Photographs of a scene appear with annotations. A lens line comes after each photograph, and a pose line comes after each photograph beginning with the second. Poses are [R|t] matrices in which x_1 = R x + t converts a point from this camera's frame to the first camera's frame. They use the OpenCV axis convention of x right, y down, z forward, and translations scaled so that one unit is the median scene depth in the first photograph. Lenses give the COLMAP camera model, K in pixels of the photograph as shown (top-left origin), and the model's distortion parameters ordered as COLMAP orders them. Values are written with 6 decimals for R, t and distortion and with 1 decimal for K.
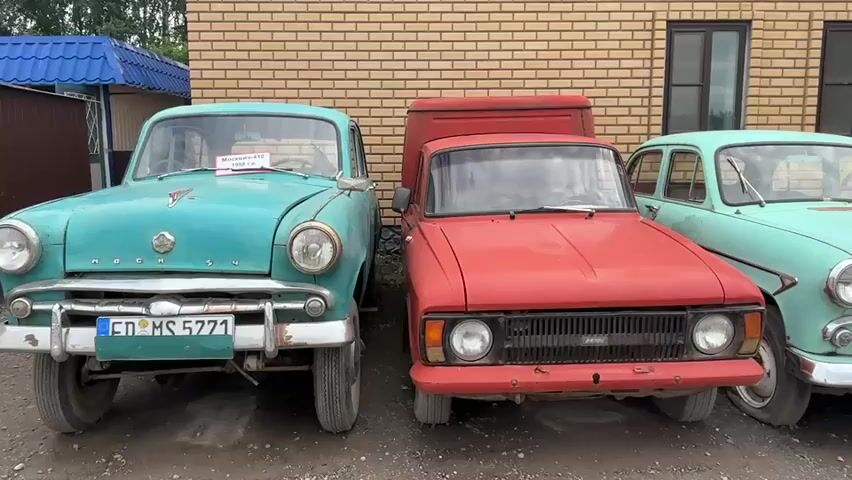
lens RADIAL K [[629.7, 0, 426.0], [0, 629.7, 240.0], [0, 0, 1]] dist [0.013431, 0.001671]
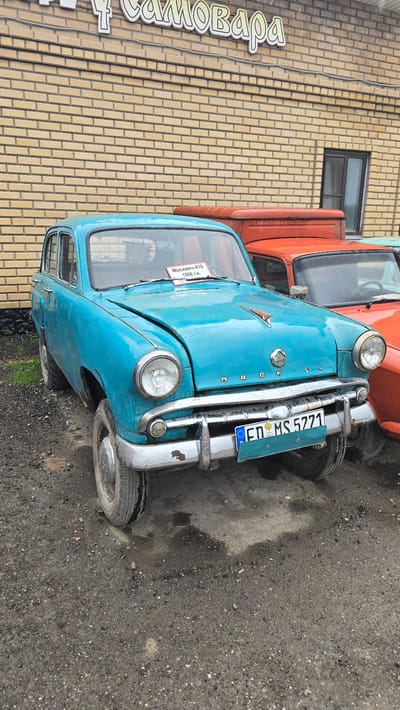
lens RADIAL K [[468.0, 0, 200.0], [0, 468.0, 355.0], [0, 0, 1]] dist [0.054497, 0.000685]
pose [[0.912492, -0.094010, 0.398147, -0.898726], [0.039917, 0.989054, 0.142052, -0.132768], [-0.407143, -0.113728, 0.906256, 0.255058]]
